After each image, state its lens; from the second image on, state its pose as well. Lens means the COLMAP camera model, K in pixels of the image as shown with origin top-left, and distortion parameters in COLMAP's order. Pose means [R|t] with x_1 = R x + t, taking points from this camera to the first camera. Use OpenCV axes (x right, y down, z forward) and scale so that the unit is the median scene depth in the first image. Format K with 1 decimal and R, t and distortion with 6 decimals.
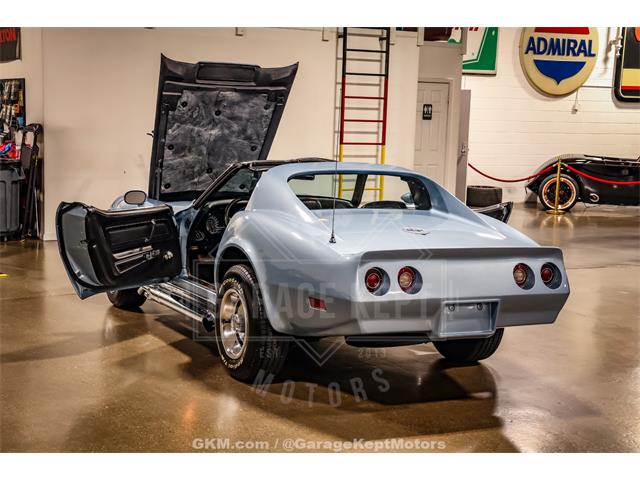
lens RADIAL K [[950.0, 0, 320.0], [0, 950.0, 240.0], [0, 0, 1]] dist [0.197802, 0.059347]
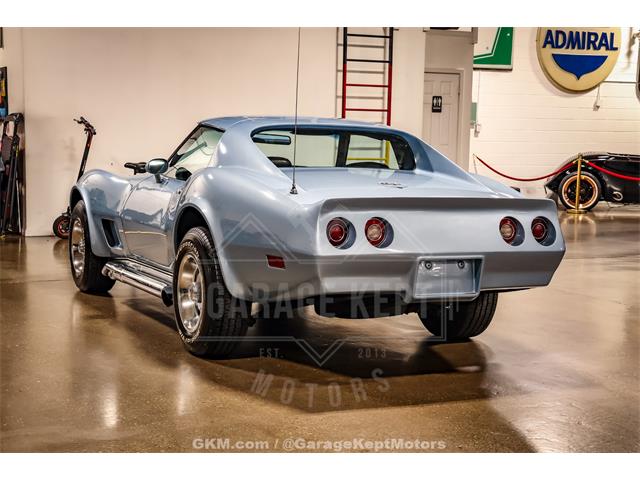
lens RADIAL K [[972.4, 0, 320.0], [0, 972.4, 240.0], [0, 0, 1]] dist [0.237217, 0.049047]
pose [[0.999729, -0.012219, -0.019829, 0.032480], [0.011922, 0.999816, -0.015033, 0.035015], [0.020009, 0.014792, 0.999690, 0.055323]]
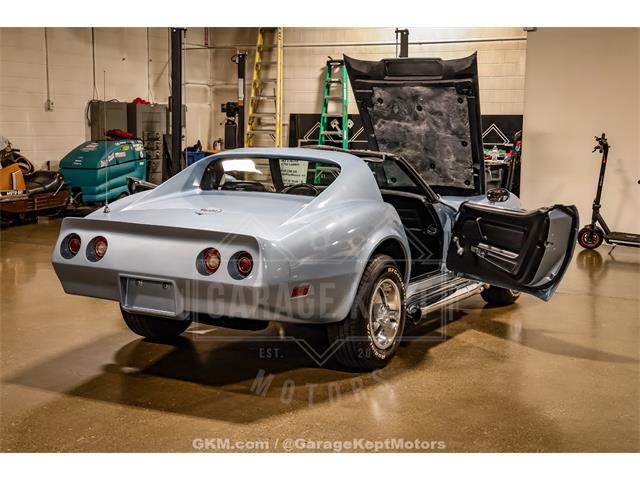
lens RADIAL K [[950.0, 0, 320.0], [0, 950.0, 240.0], [0, 0, 1]] dist [0.197802, 0.059347]
pose [[0.630811, 0.083246, -0.771458, 0.621404], [-0.095874, 0.994972, 0.028969, -0.013839], [0.769991, 0.055689, 0.635620, 0.288271]]
